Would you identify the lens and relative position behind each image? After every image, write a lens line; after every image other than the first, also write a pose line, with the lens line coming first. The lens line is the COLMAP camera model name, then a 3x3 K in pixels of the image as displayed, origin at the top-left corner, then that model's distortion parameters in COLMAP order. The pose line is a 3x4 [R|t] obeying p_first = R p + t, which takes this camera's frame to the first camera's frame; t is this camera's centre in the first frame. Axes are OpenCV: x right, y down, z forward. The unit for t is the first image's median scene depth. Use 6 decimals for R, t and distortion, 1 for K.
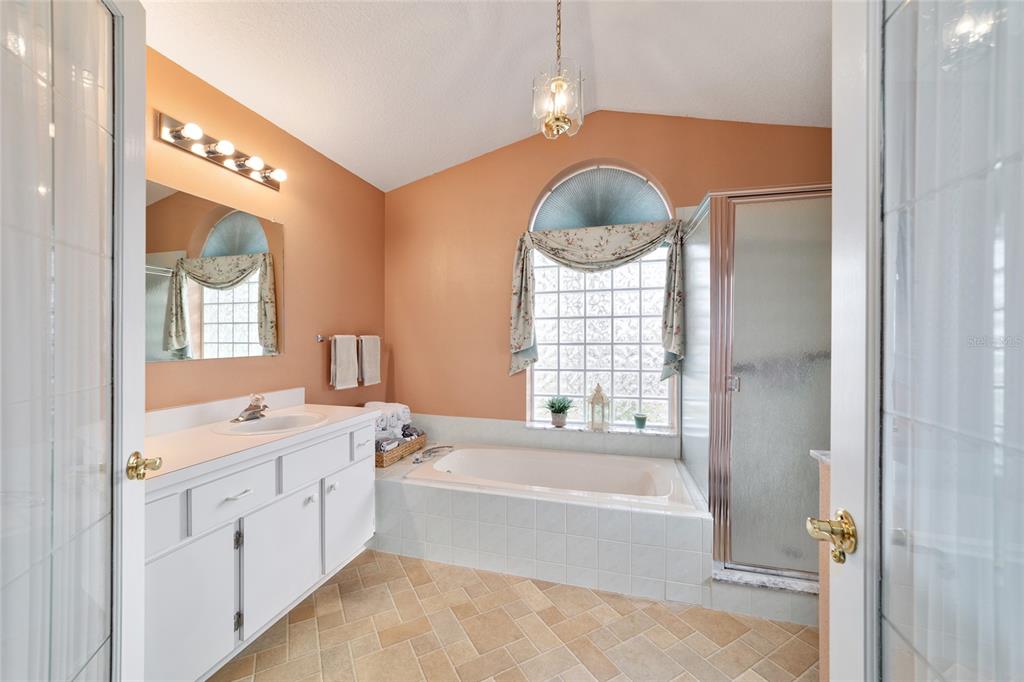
lens RADIAL K [[397.5, 0, 513.0], [0, 397.5, 338.7], [0, 0, 1]] dist [-0.000713, 0.000625]
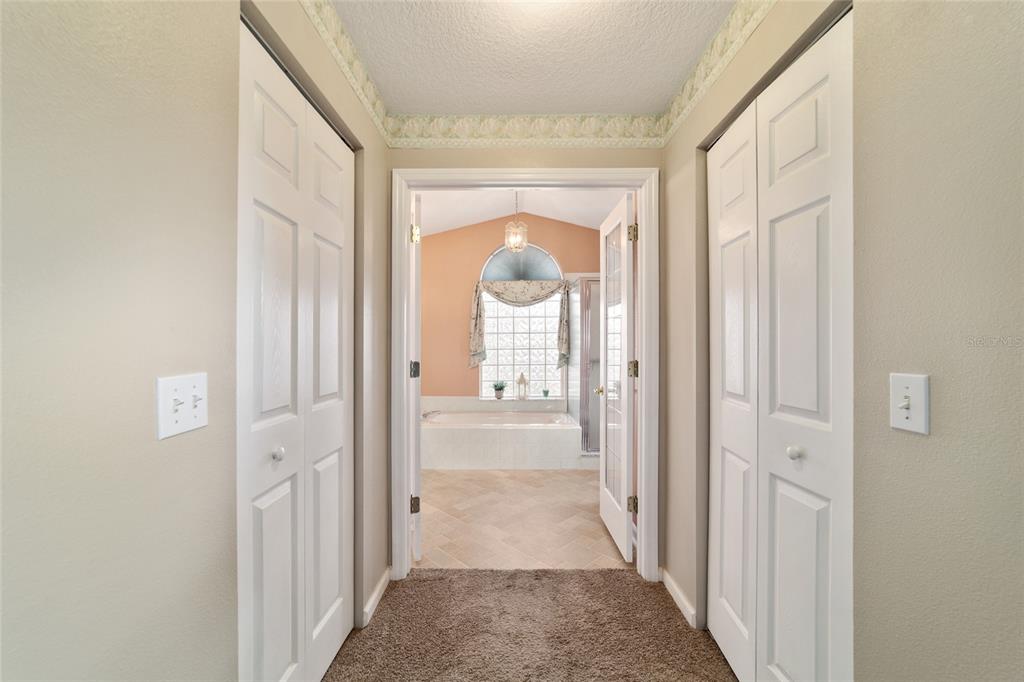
lens RADIAL K [[397.5, 0, 513.0], [0, 397.5, 338.7], [0, 0, 1]] dist [-0.000713, 0.000625]
pose [[0.964172, 0.001293, 0.265276, -0.274473], [0.001532, 0.999944, -0.010443, -0.012458], [-0.265275, 0.010475, 0.964116, -0.629582]]
